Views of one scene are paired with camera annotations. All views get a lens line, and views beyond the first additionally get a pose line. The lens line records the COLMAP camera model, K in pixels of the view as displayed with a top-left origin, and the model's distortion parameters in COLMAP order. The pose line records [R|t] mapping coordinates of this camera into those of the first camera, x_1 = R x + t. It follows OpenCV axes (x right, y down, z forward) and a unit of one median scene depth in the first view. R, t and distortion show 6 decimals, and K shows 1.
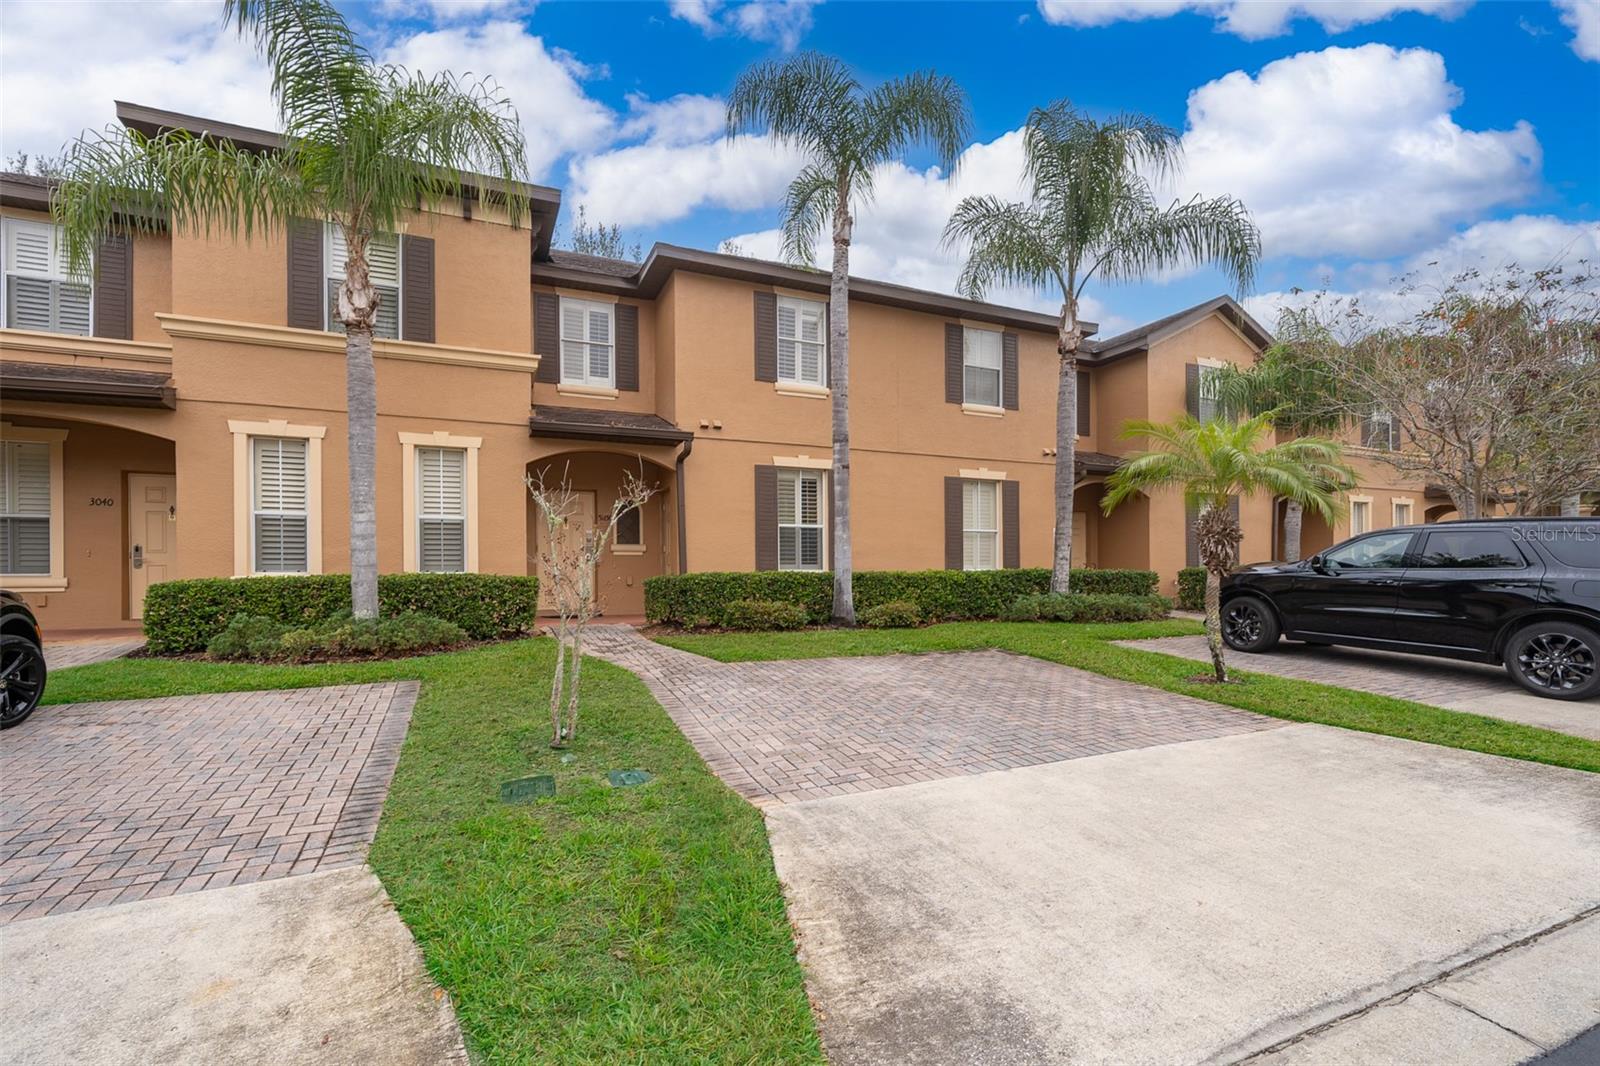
lens RADIAL K [[696.3, 0, 805.8], [0, 696.3, 558.7], [0, 0, 1]] dist [-0.000162, 0.000529]
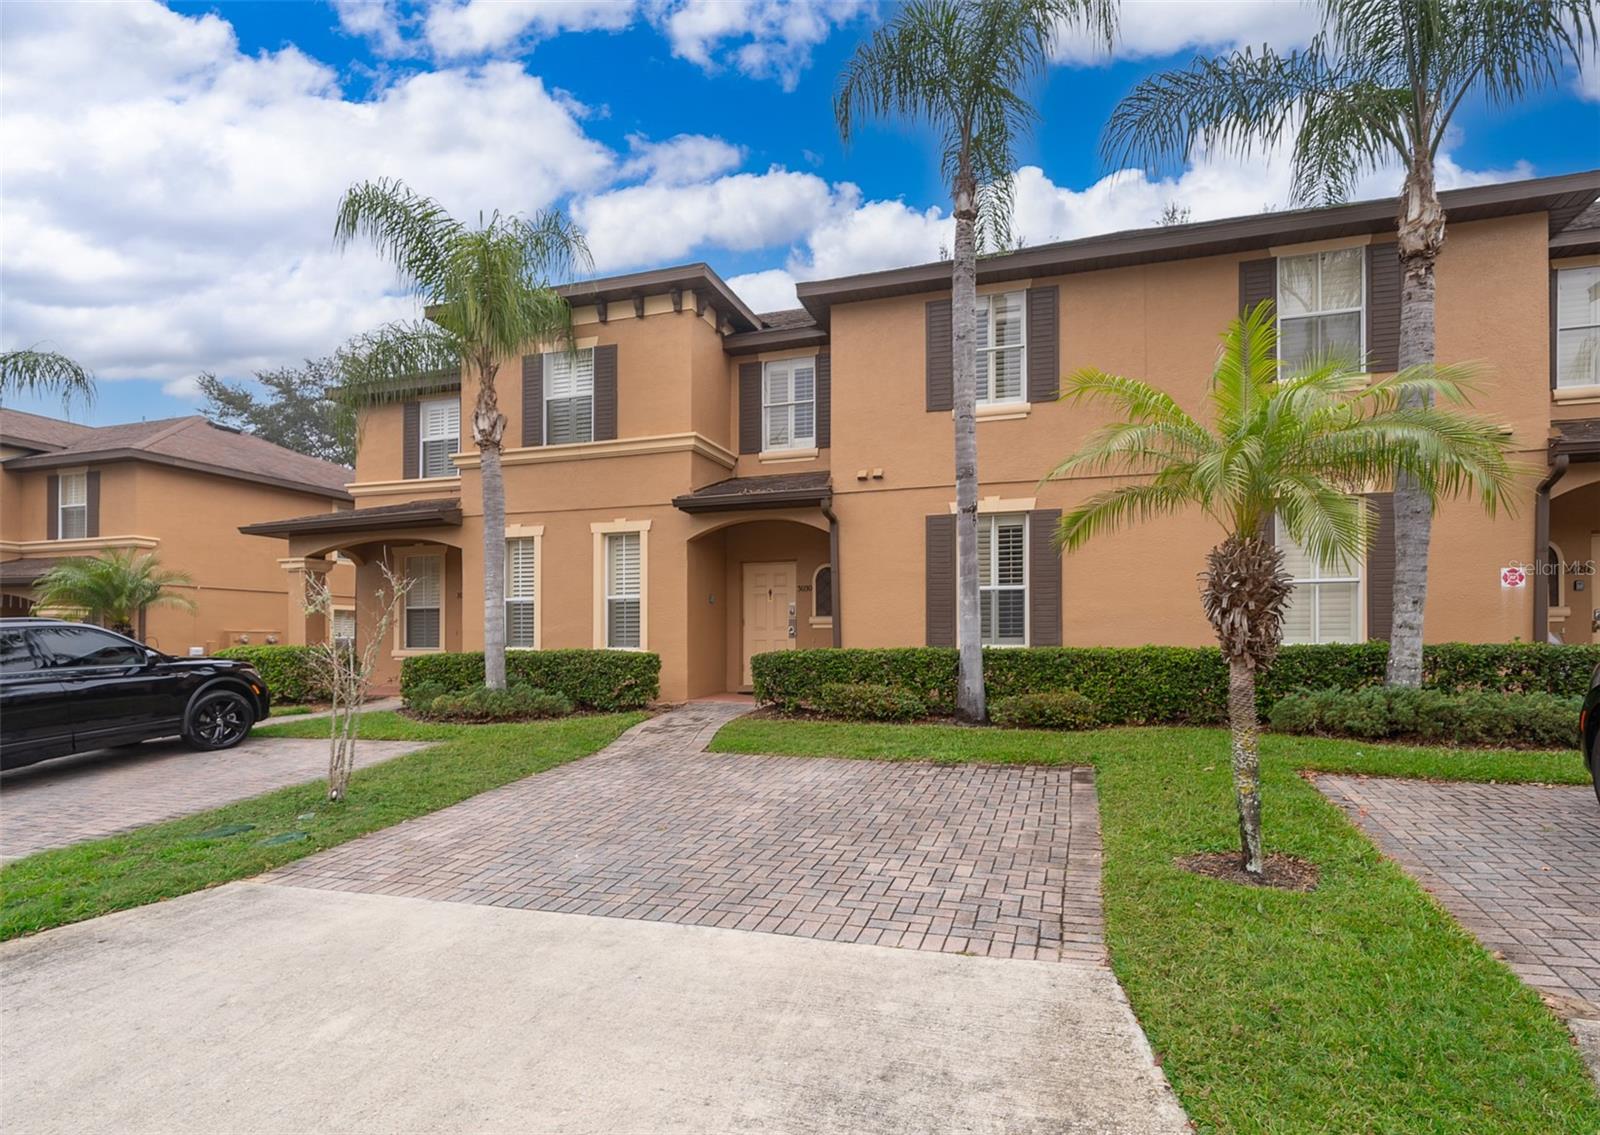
lens RADIAL K [[801.4, 0, 796.1], [0, 801.4, 625.3], [0, 0, 1]] dist [0.001036, 0.000382]
pose [[0.759940, -0.014219, -0.649838, 0.506832], [0.014705, 0.999881, -0.004682, -0.005971], [0.649827, -0.005998, 0.760058, 0.227529]]
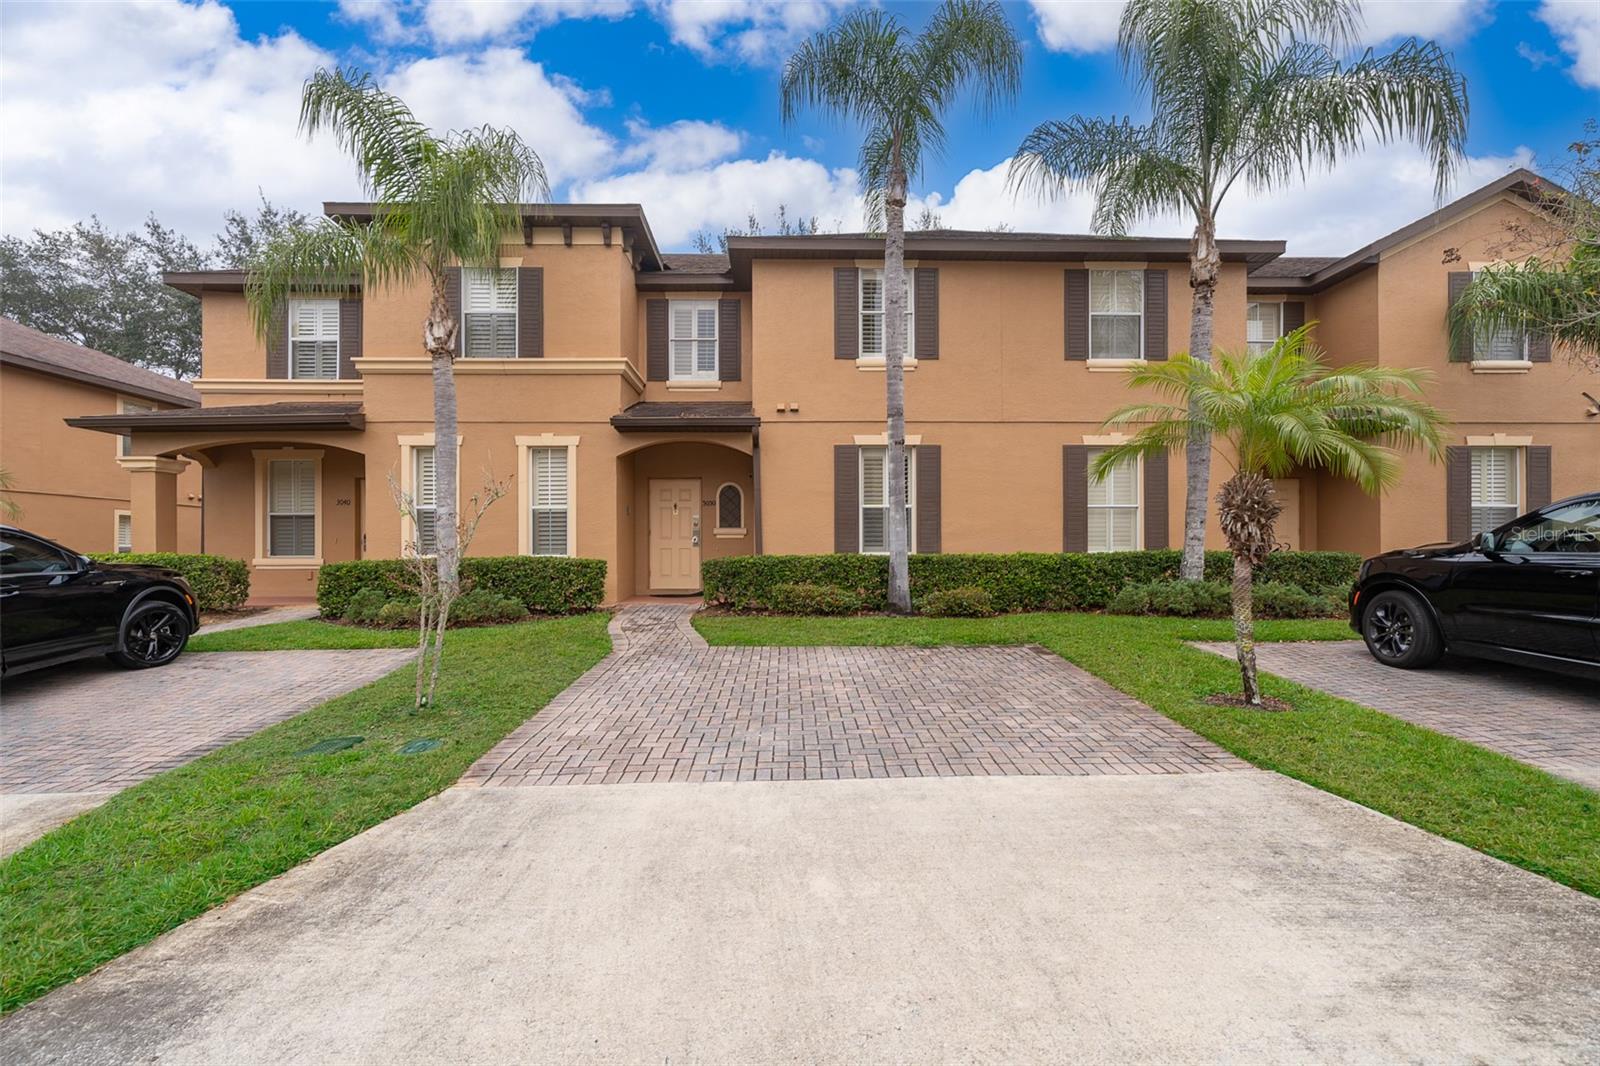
lens RADIAL K [[696.3, 0, 795.2], [0, 696.3, 541.3], [0, 0, 1]] dist [-0.000162, 0.000529]
pose [[0.926970, -0.006510, -0.375079, 0.293913], [0.008158, 0.999963, 0.002806, -0.003422], [0.375047, -0.005661, 0.926989, 0.084018]]
